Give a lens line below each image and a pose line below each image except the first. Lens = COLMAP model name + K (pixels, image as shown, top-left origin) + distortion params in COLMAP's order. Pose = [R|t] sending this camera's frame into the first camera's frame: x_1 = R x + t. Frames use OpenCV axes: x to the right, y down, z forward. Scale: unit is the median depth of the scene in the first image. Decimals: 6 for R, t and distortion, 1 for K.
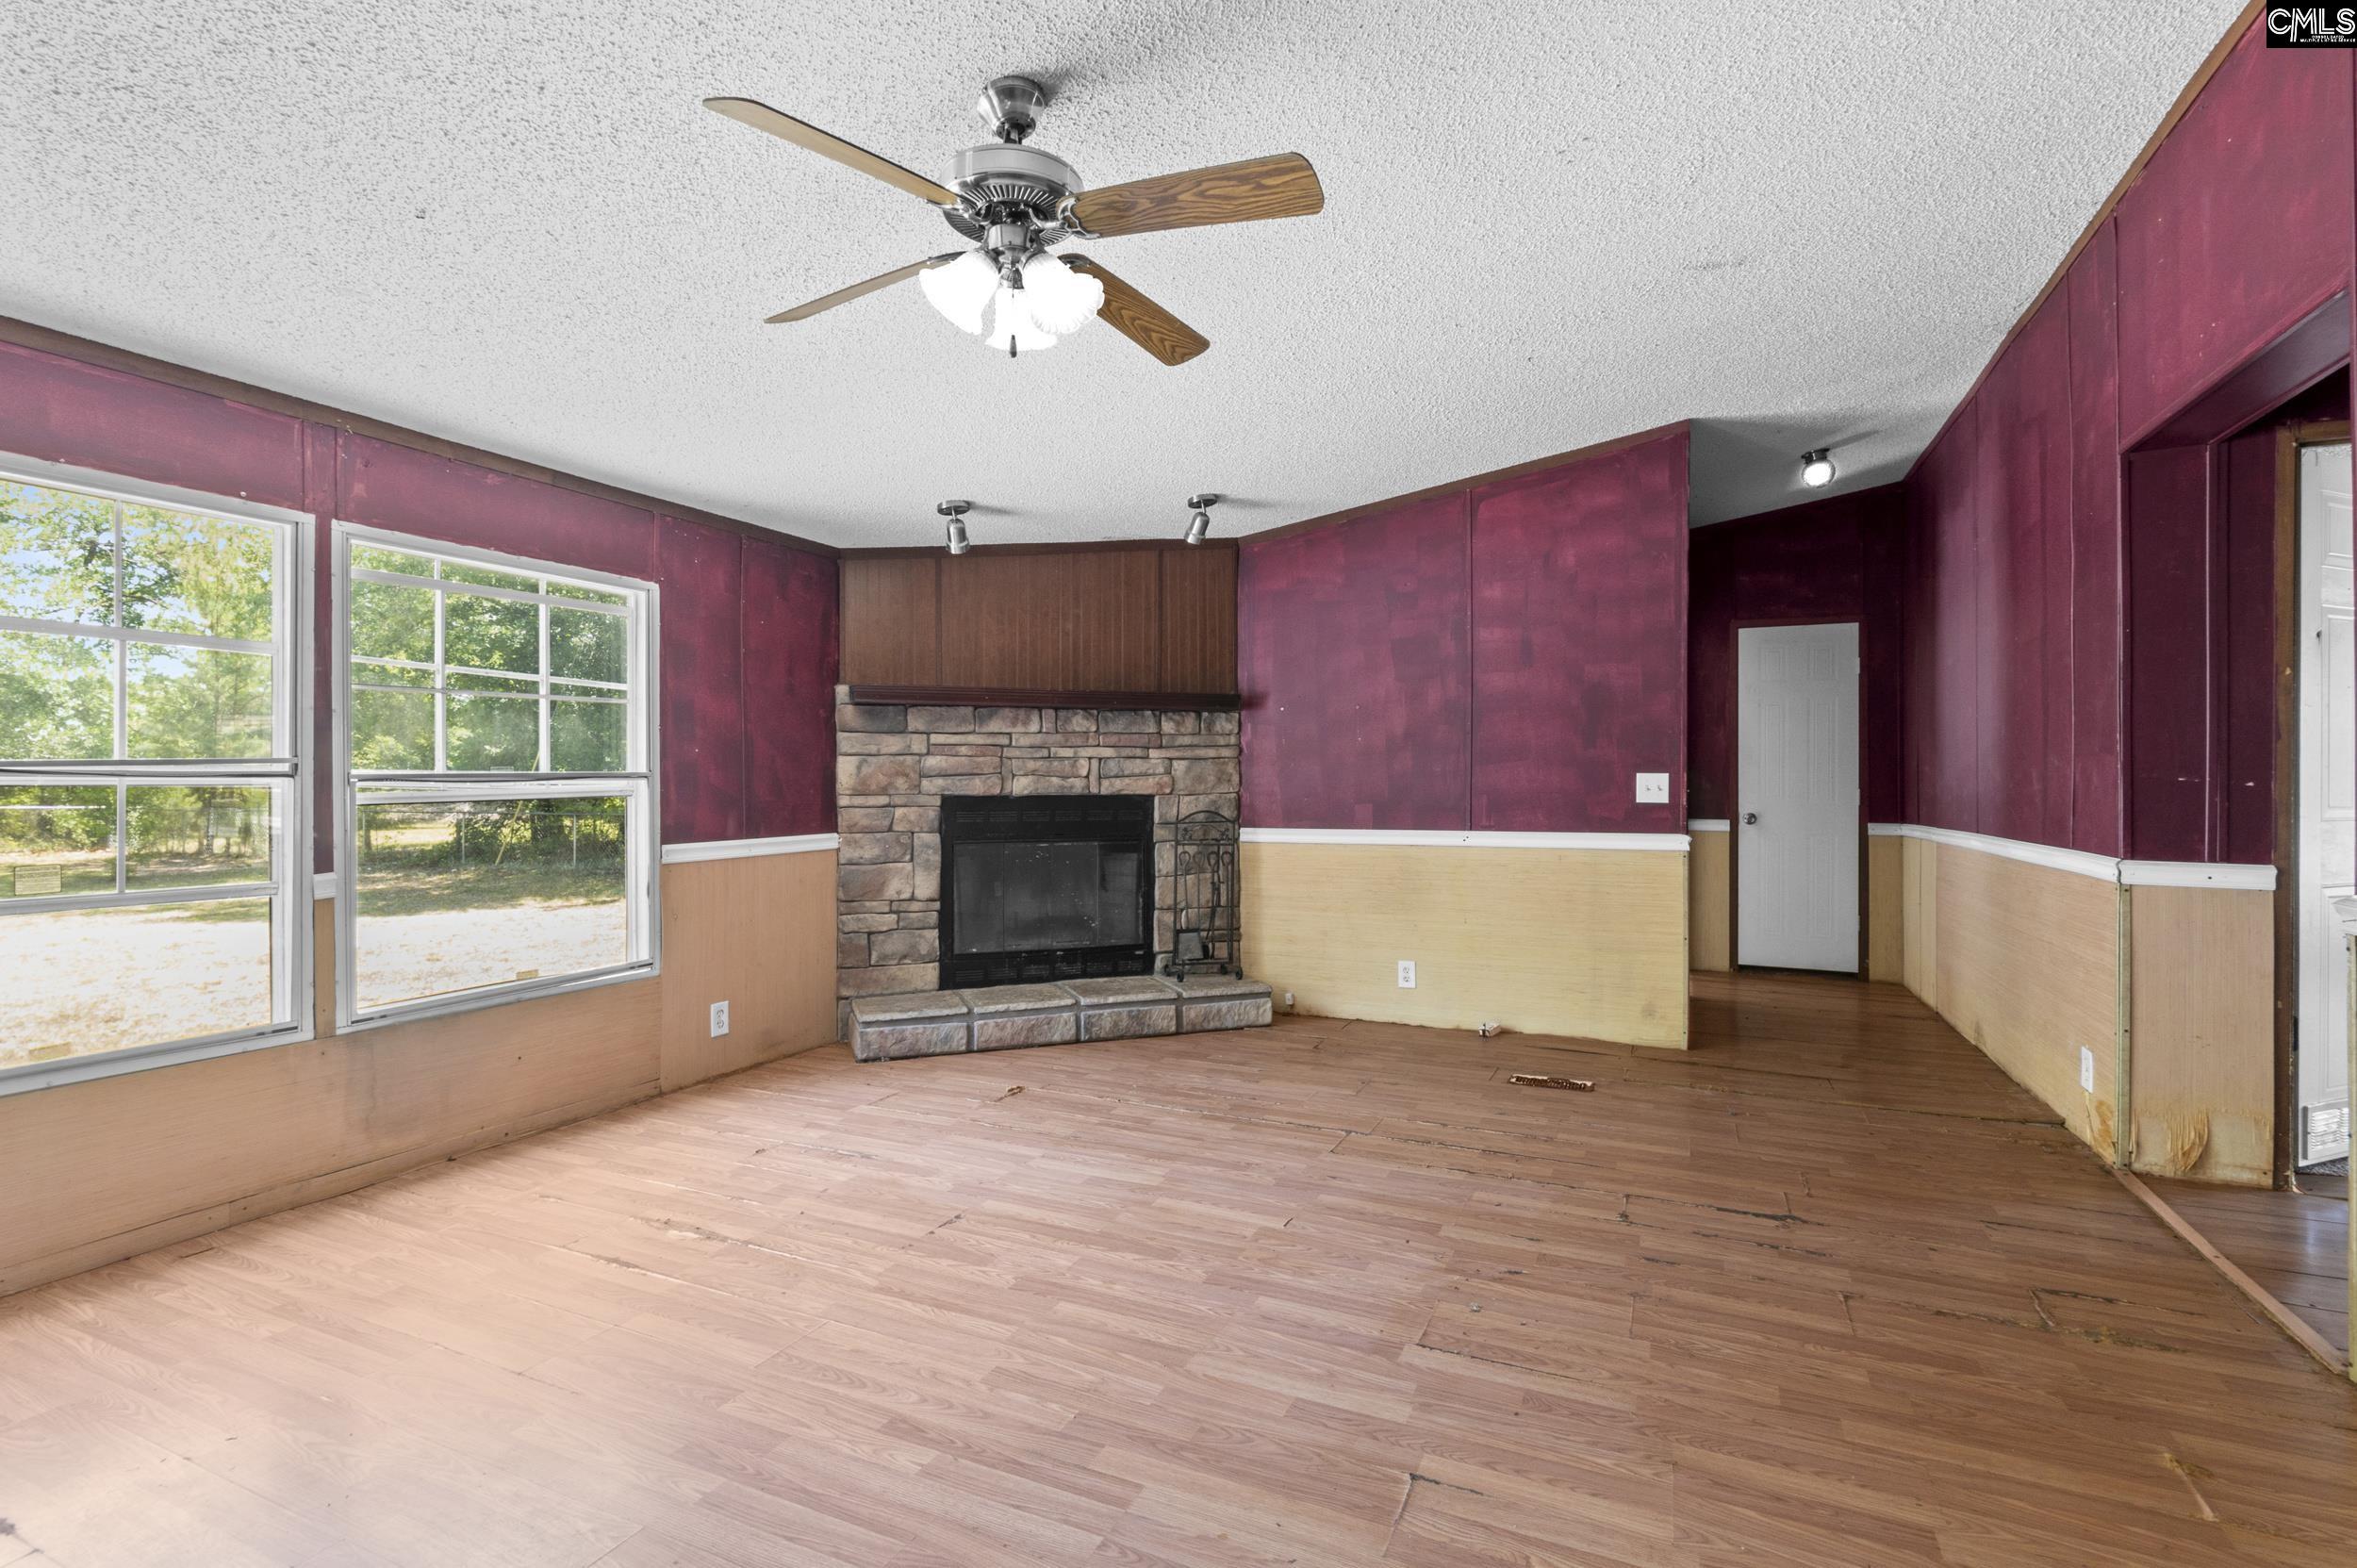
lens RADIAL K [[1107.2, 0, 1167.6], [0, 1107.2, 775.2], [0, 0, 1]] dist [-0.008566, 0.002343]
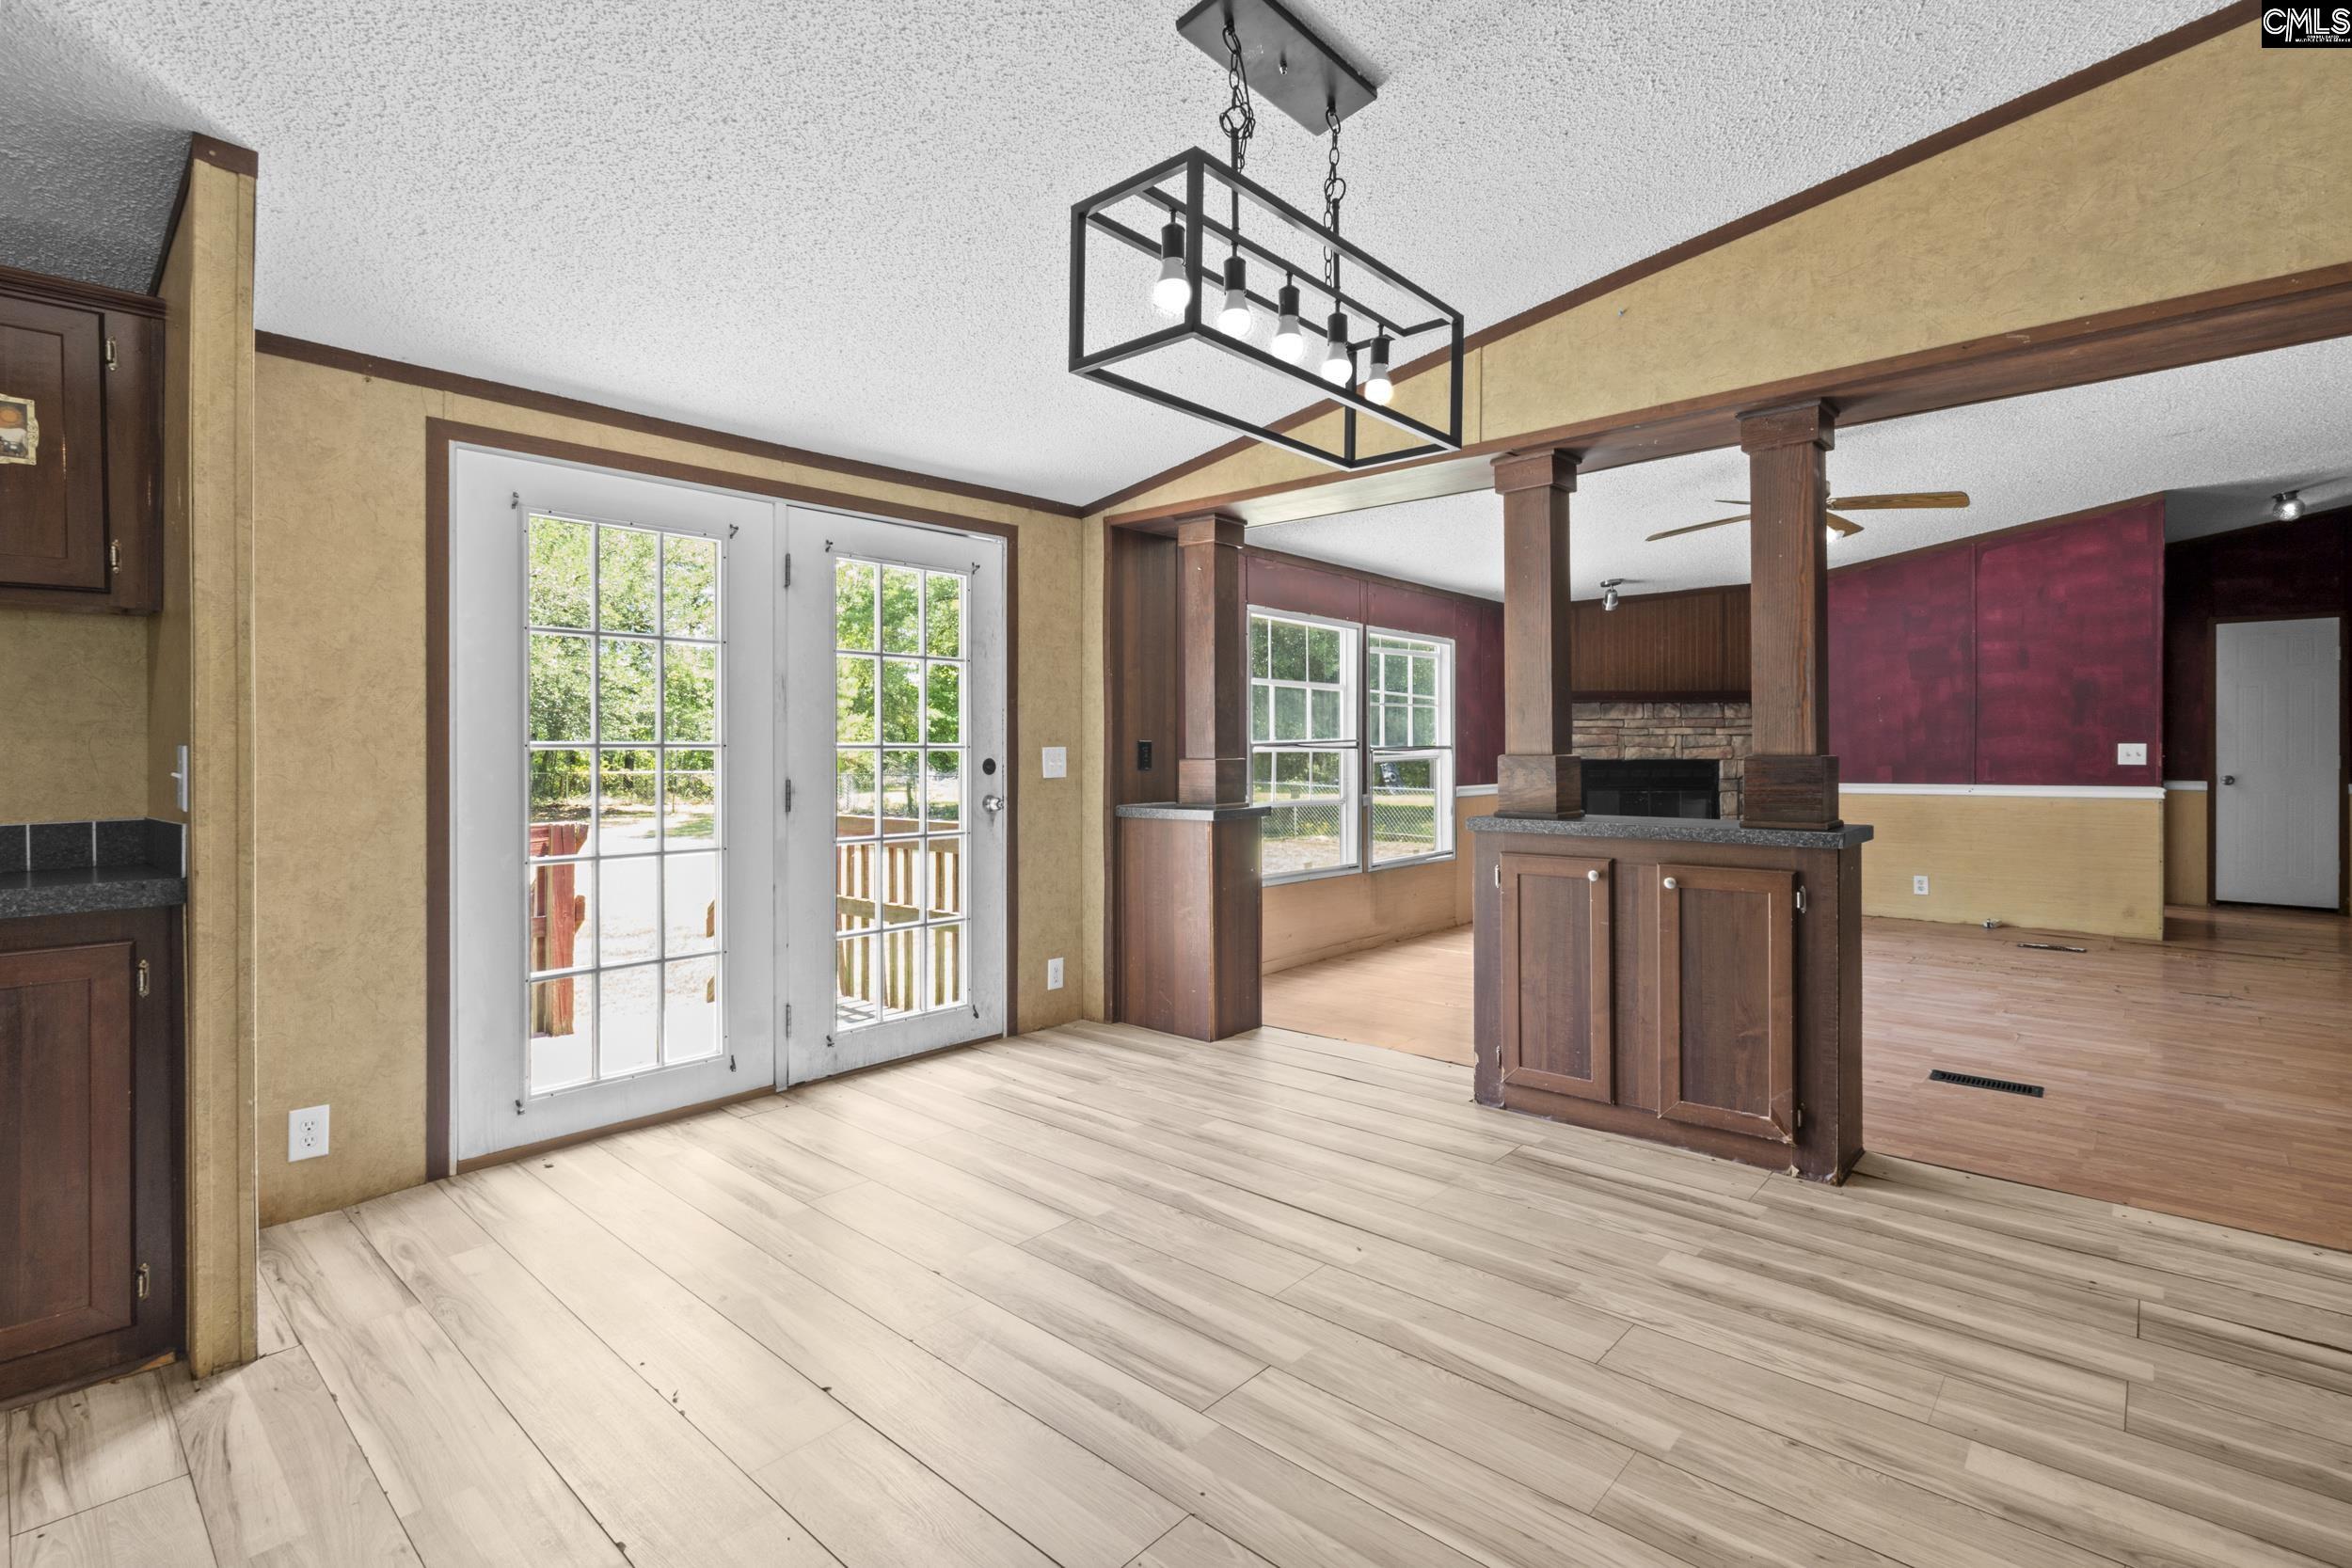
lens RADIAL K [[1104.6, 0, 1146.2], [0, 1104.6, 752.7], [0, 0, 1]] dist [-0.008566, 0.002343]
pose [[0.951808, -0.001533, -0.306689, -0.321352], [0.003427, 0.999978, 0.005638, -0.002426], [0.306674, -0.006417, 0.951793, -0.703609]]
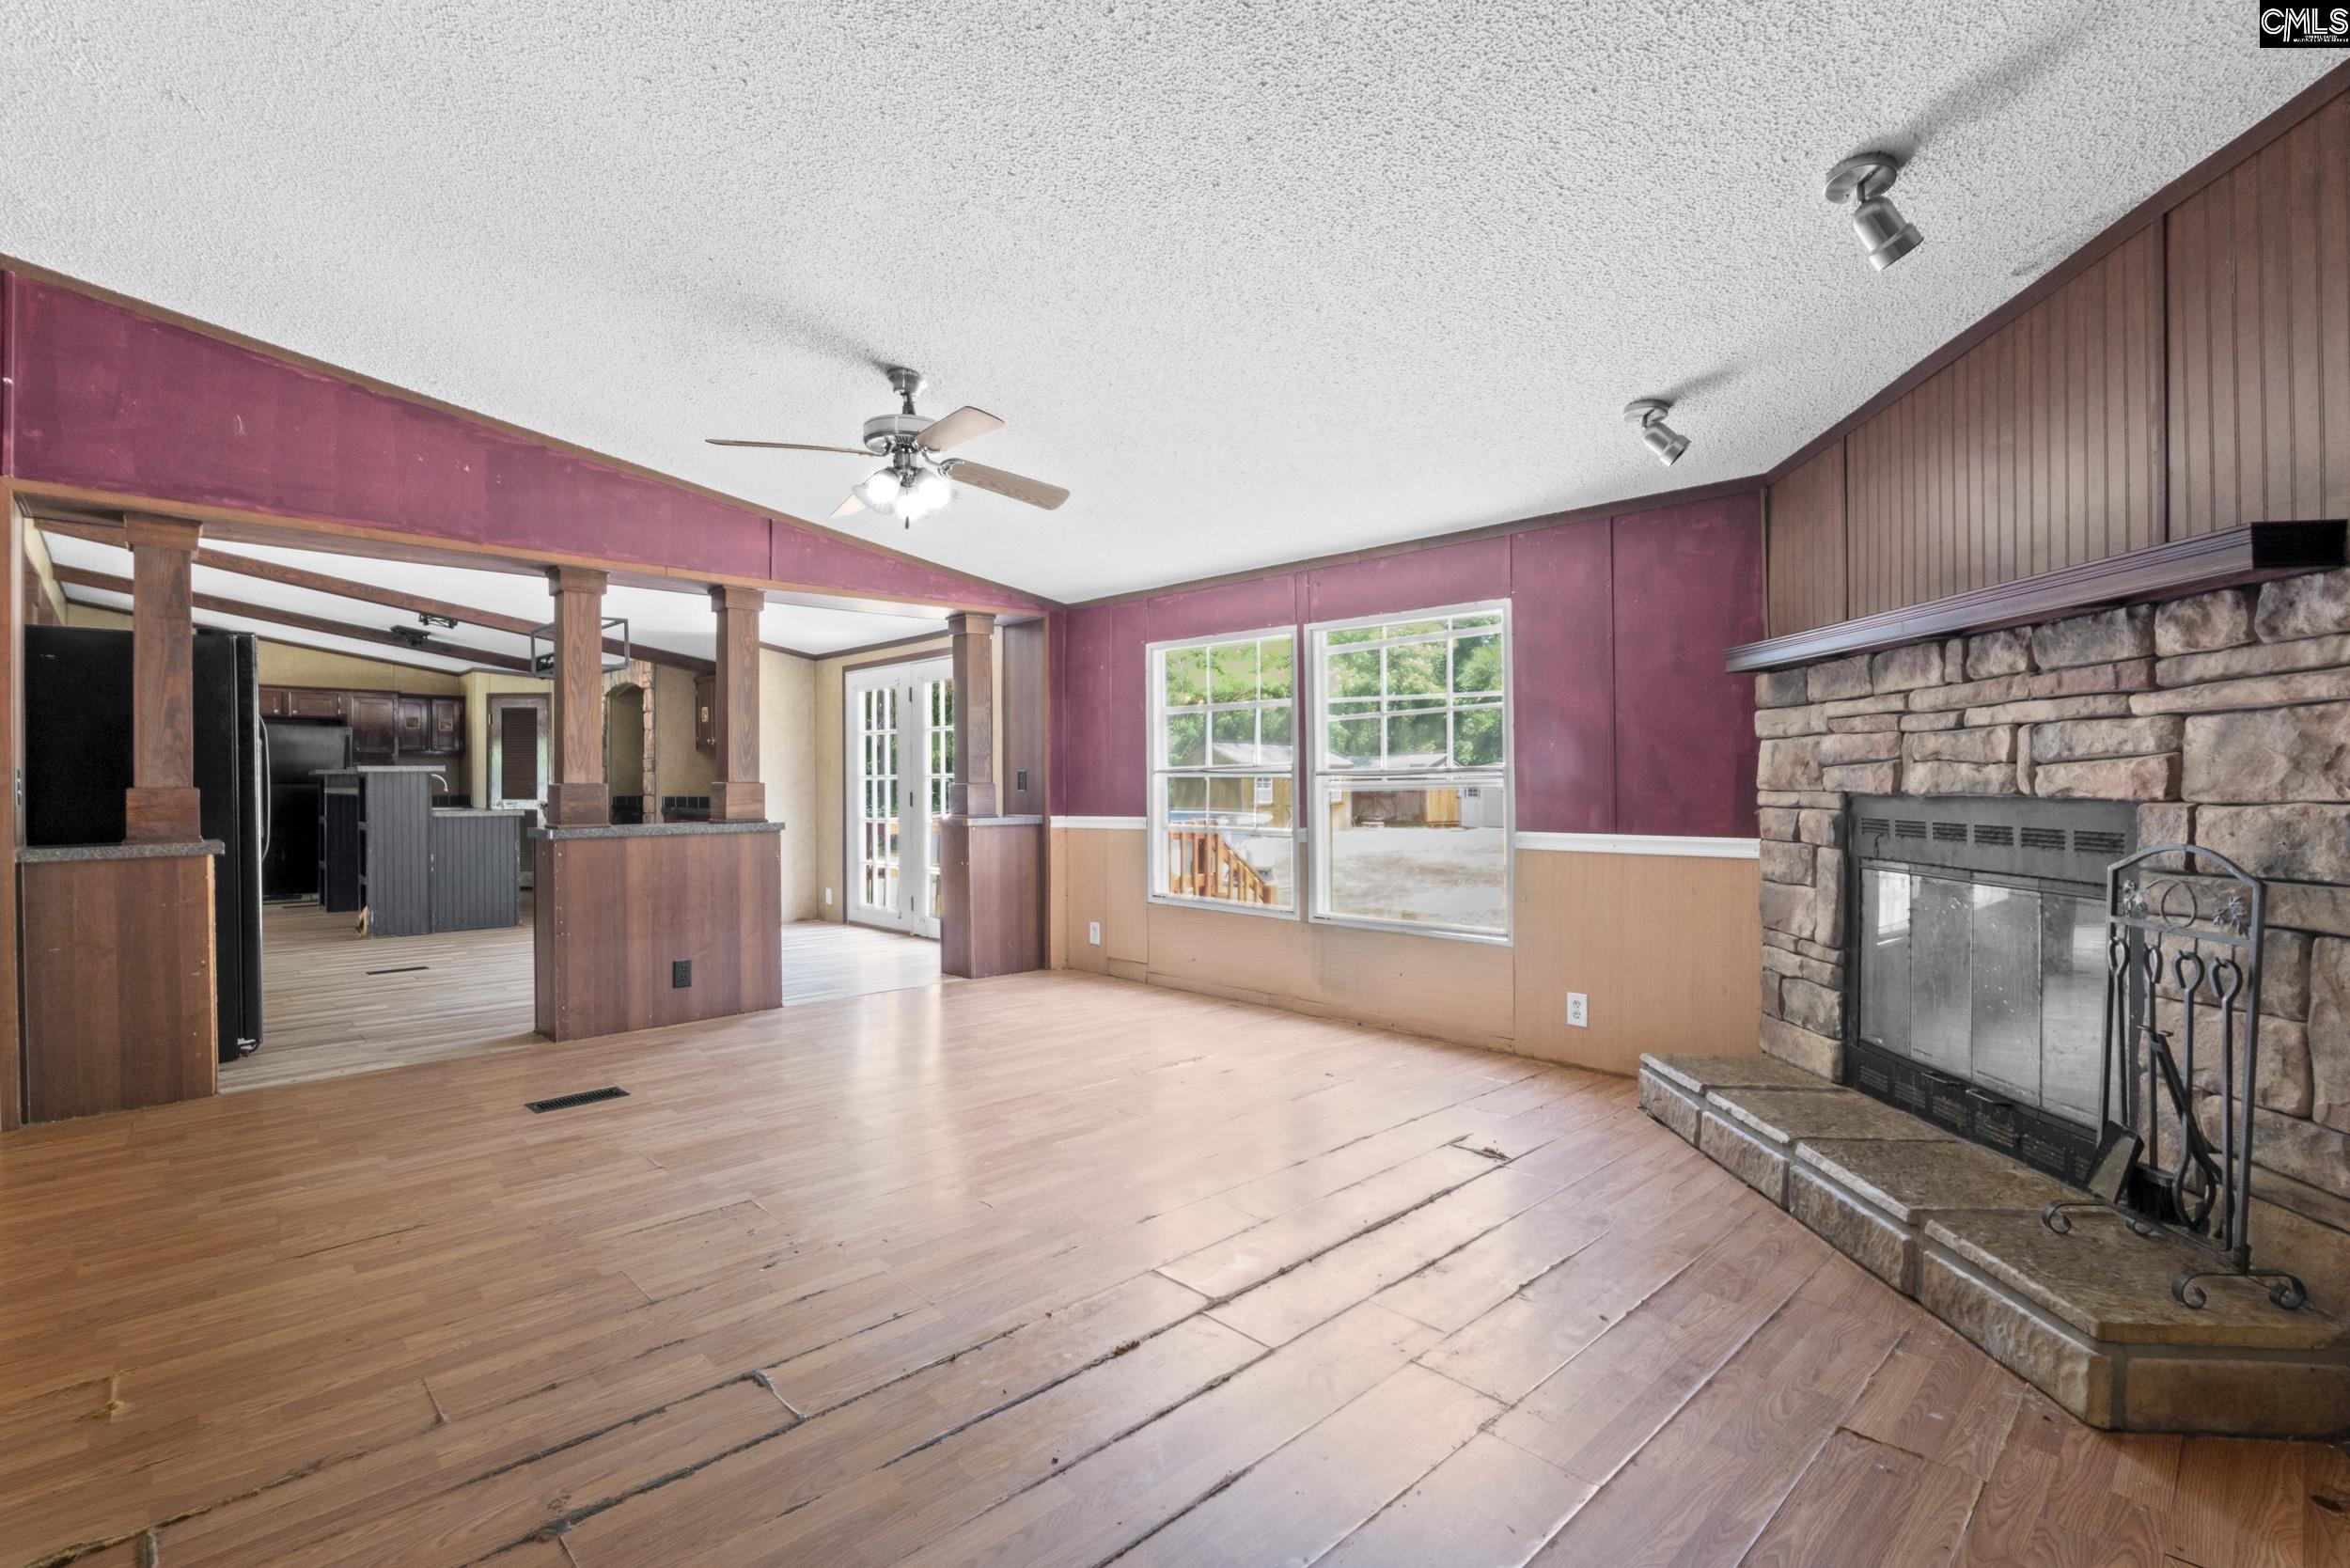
lens RADIAL K [[1103.8, 0, 1173.3], [0, 1103.8, 779.8], [0, 0, 1]] dist [-0.008566, 0.002343]
pose [[-0.368859, 0.003527, -0.929479, 0.581190], [0.010102, 0.999949, -0.000214, 0.006280], [0.929431, -0.009468, -0.368875, 0.899476]]
